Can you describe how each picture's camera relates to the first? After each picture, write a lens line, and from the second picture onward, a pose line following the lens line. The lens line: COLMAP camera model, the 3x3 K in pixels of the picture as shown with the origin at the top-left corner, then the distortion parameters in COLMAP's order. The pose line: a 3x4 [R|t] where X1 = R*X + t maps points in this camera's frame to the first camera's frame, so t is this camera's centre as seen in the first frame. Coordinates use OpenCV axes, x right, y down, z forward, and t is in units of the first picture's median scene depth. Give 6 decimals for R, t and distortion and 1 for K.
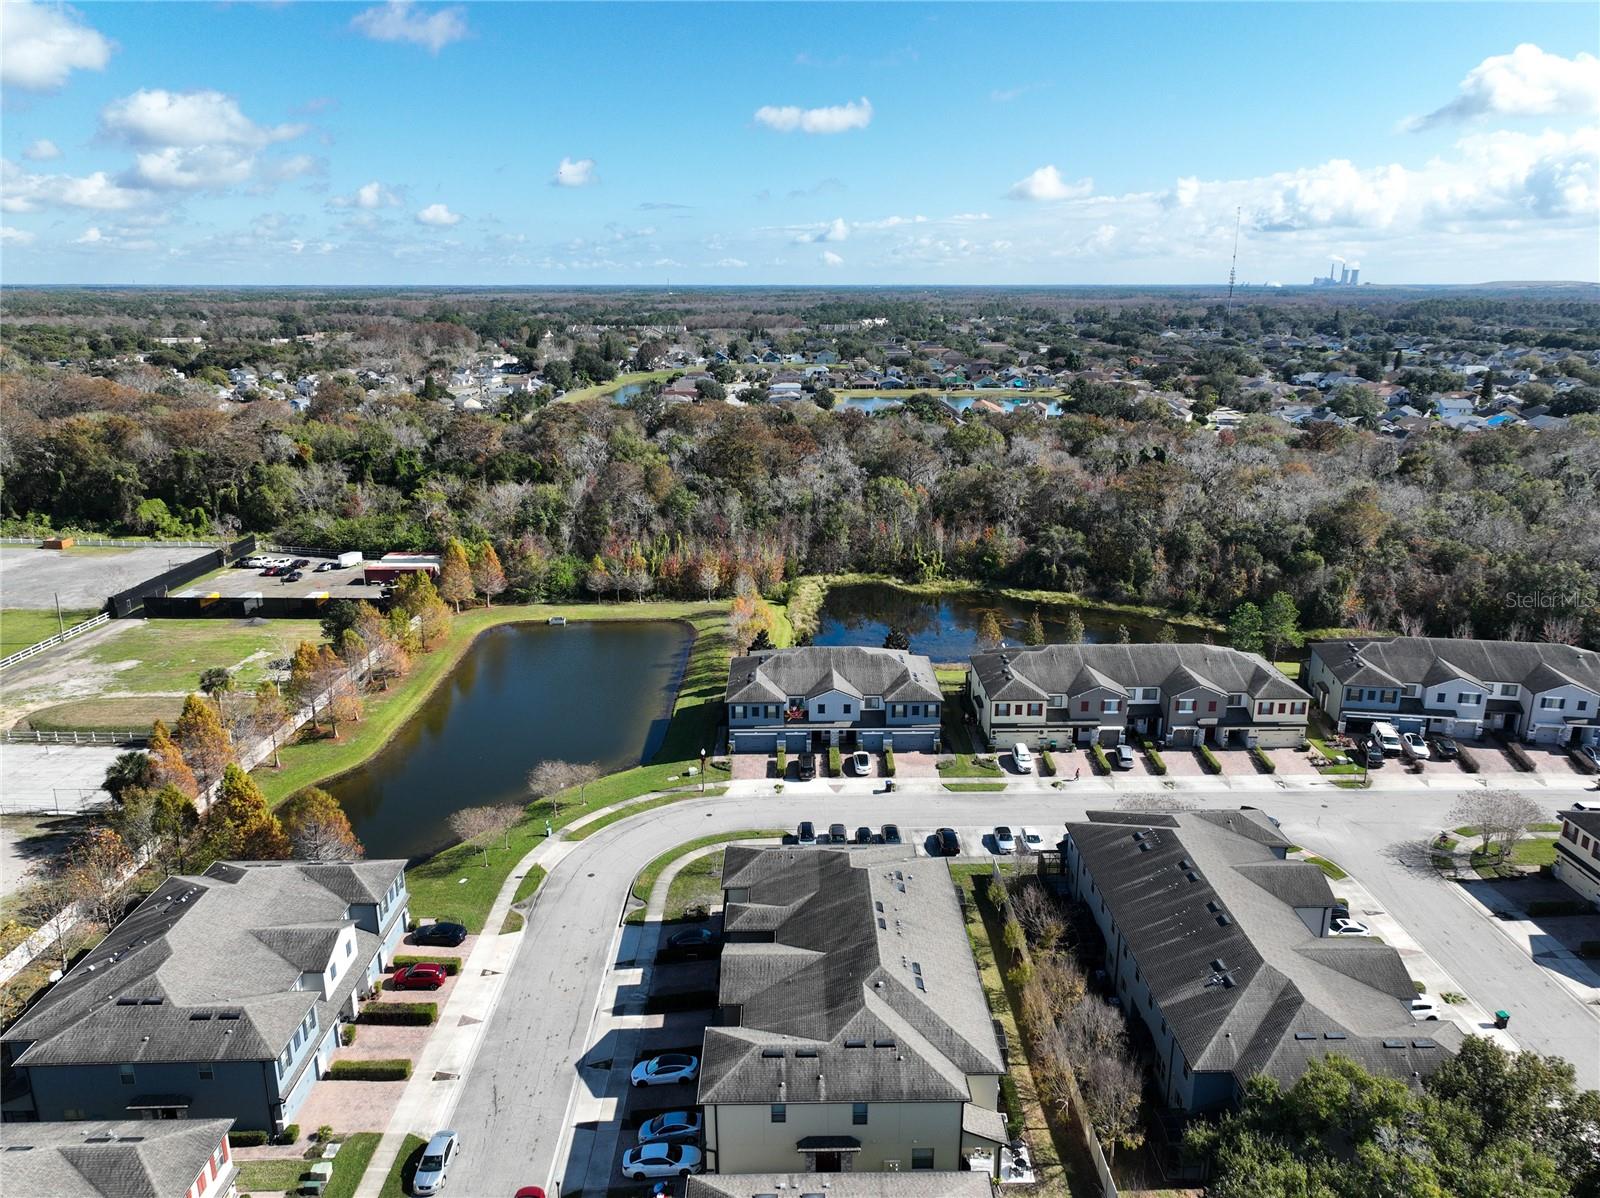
lens RADIAL K [[1131.2, 0, 801.3], [0, 1131.2, 628.4], [0, 0, 1]] dist [0.023028, -0.000621]
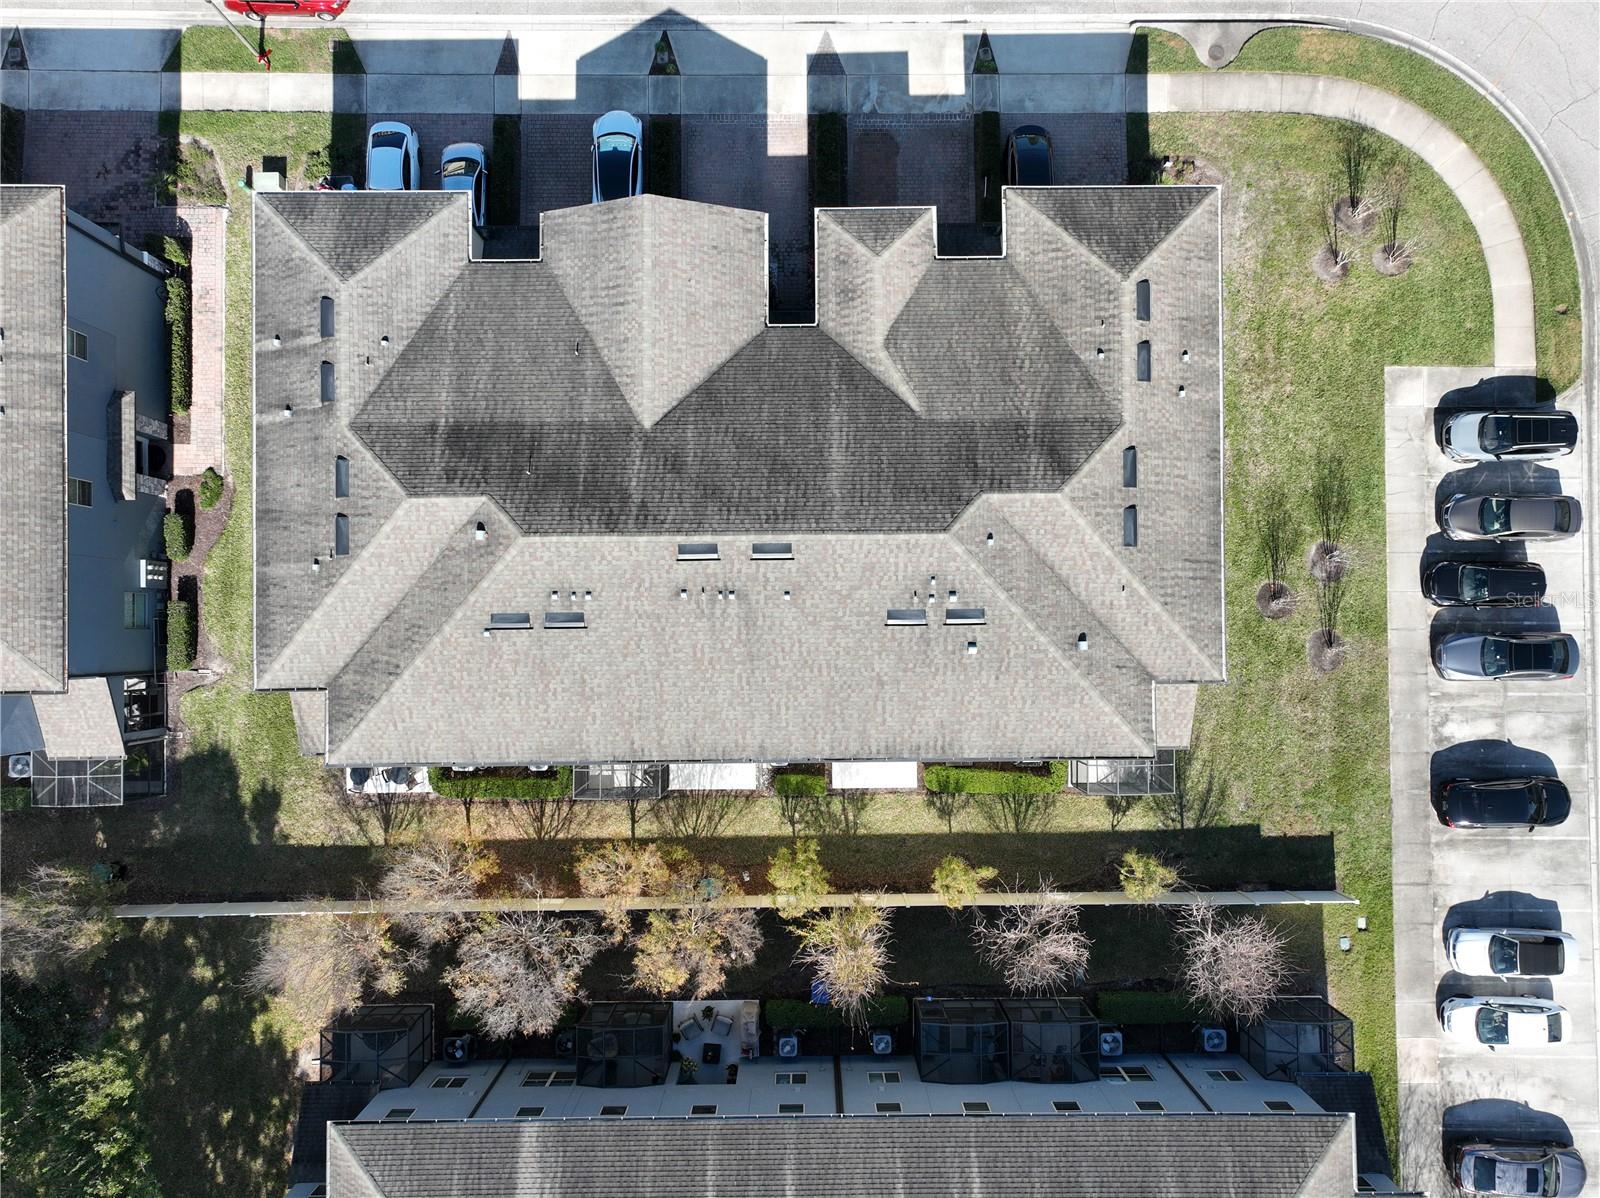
lens RADIAL K [[1131.2, 0, 801.3], [0, 1131.2, 628.4], [0, 0, 1]] dist [0.023028, -0.000621]
pose [[-0.002844, 0.999958, -0.008689, 0.075380], [-0.299315, 0.007439, 0.954125, -0.113519], [0.954150, 0.005315, 0.299281, 0.662061]]
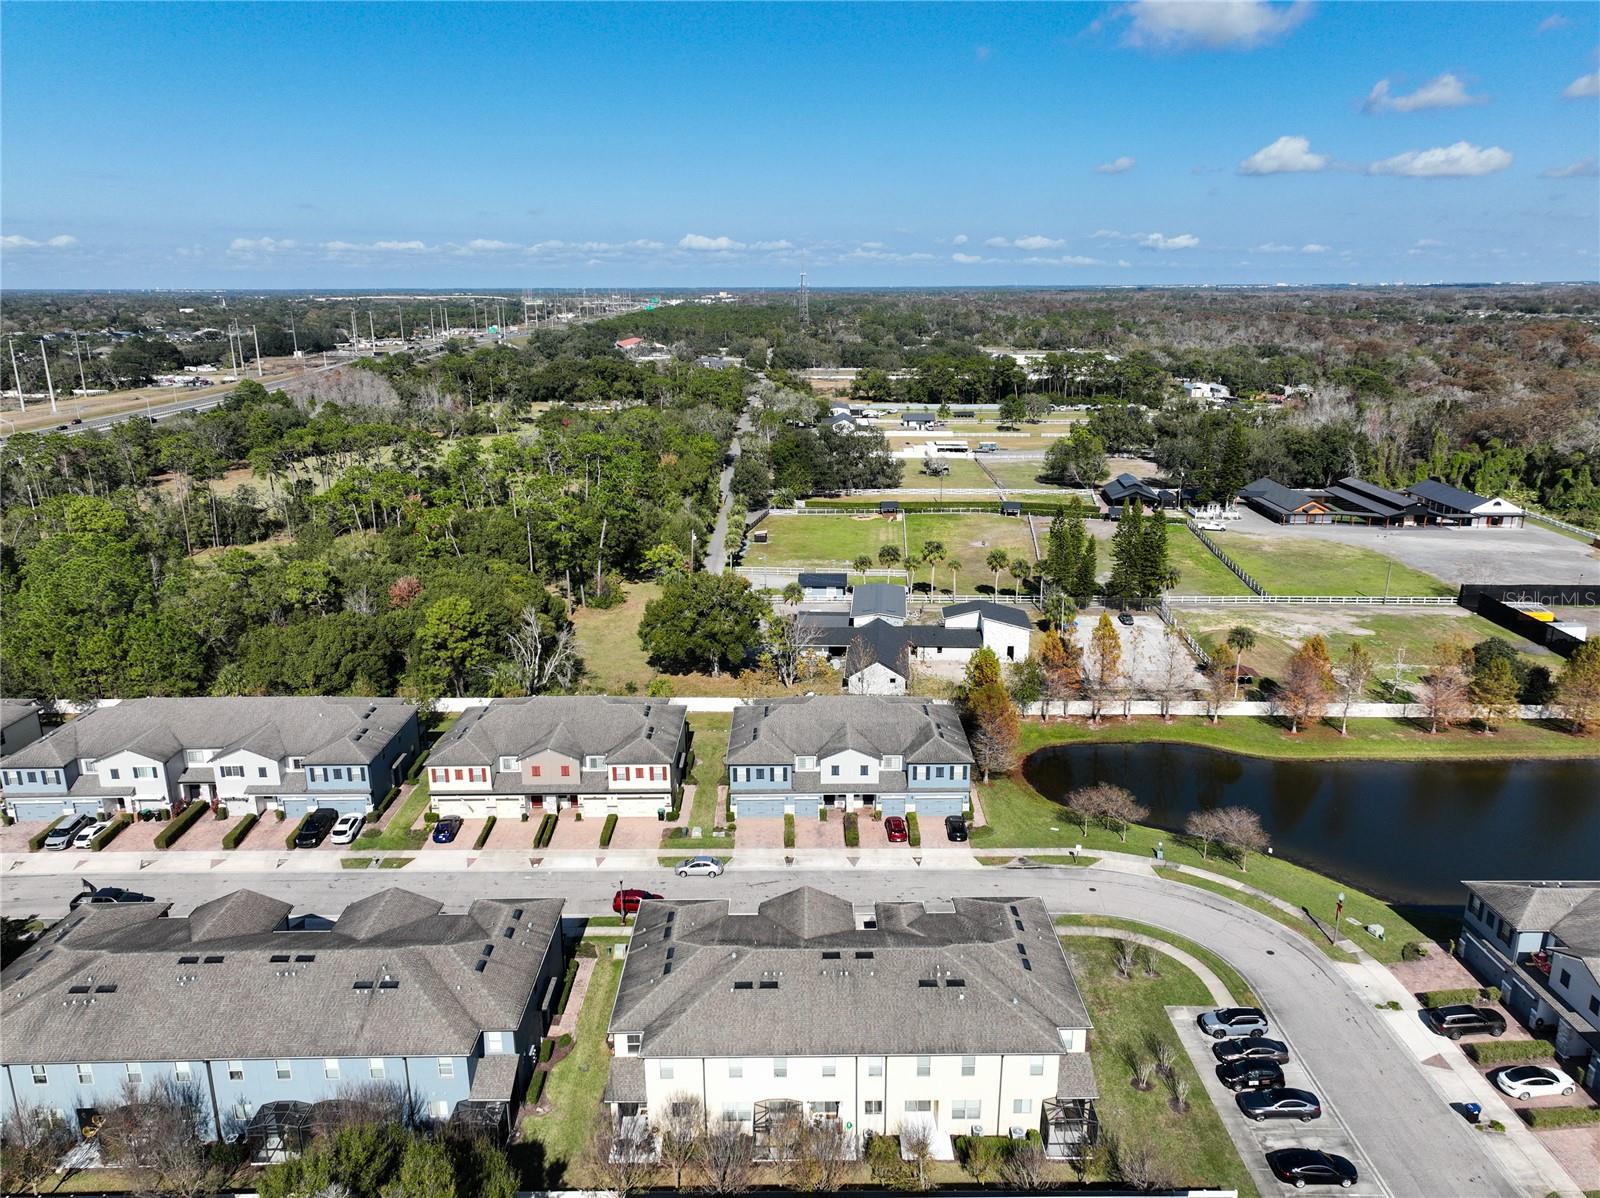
lens RADIAL K [[1131.2, 0, 801.3], [0, 1131.2, 628.4], [0, 0, 1]] dist [0.023028, -0.000621]
pose [[-0.005623, 0.298606, -0.954360, 0.656042], [-0.292925, 0.912019, 0.287084, -0.186886], [0.956119, 0.281170, 0.082341, 0.596474]]
